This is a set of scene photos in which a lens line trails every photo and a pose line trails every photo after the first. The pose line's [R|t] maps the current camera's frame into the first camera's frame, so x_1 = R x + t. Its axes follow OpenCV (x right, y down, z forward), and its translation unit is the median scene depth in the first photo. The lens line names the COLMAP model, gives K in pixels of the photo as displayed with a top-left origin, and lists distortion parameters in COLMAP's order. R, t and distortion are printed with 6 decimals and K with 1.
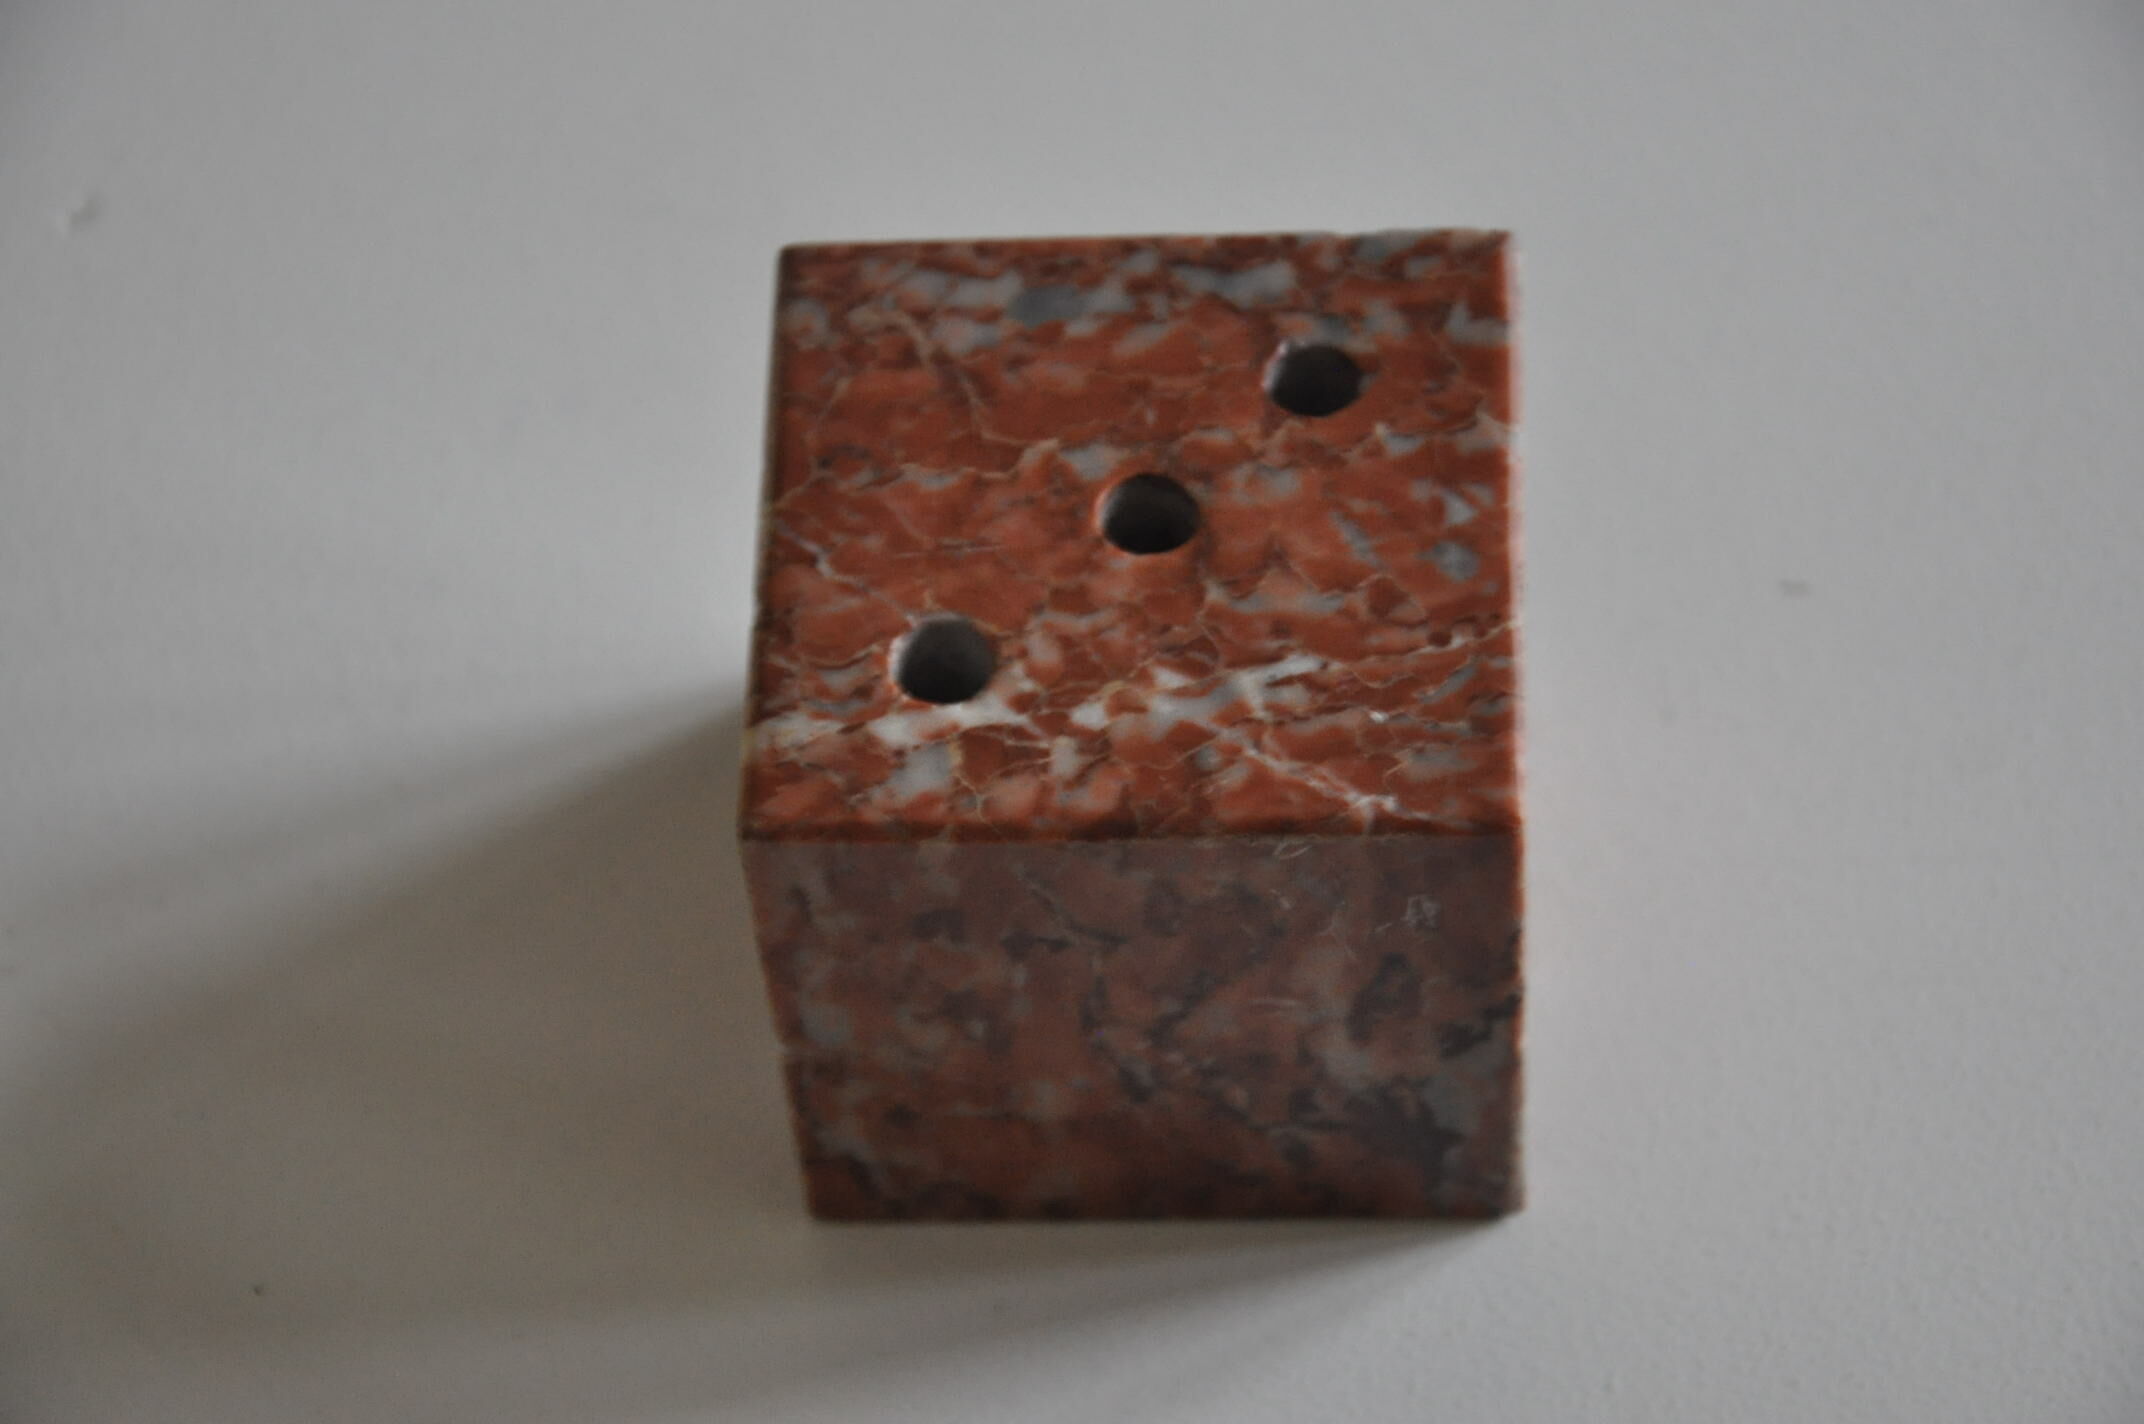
lens RADIAL K [[5947.5, 0, 1072.0], [0, 5947.5, 712.0], [0, 0, 1]] dist [0.513618, 0.093511]
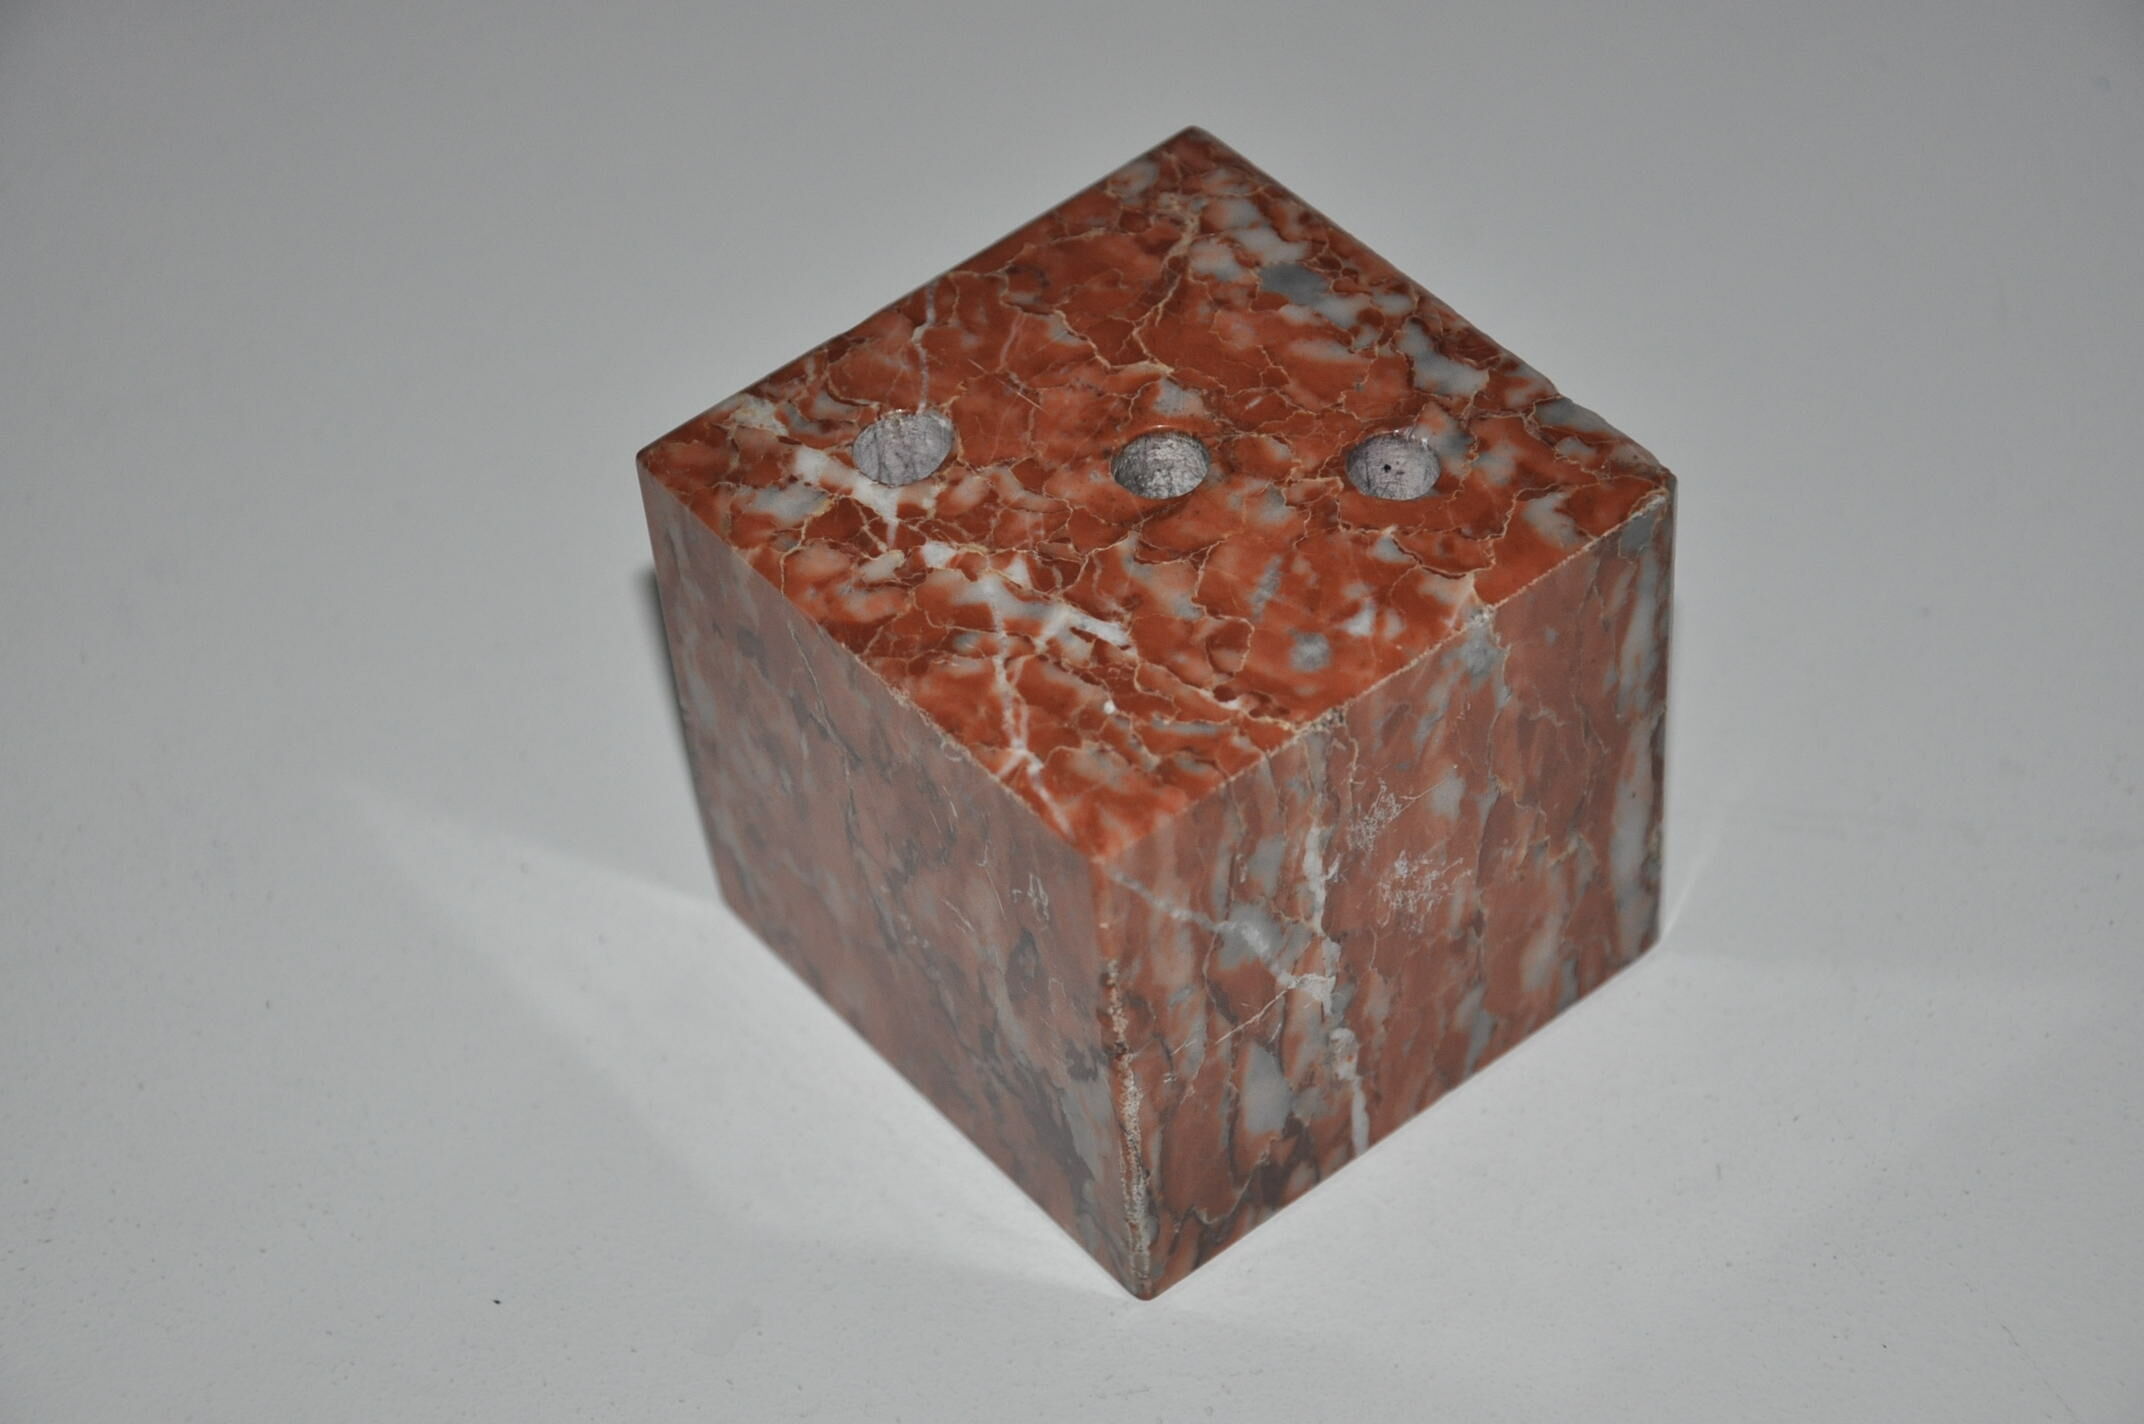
lens RADIAL K [[4778.4, 0, 1072.0], [0, 4778.4, 712.0], [0, 0, 1]] dist [0.244251, 0.042860]
pose [[0.651491, 0.564355, -0.507014, 0.445072], [-0.592812, 0.795738, 0.123995, -0.092355], [0.473428, 0.219783, 0.852972, 0.309028]]
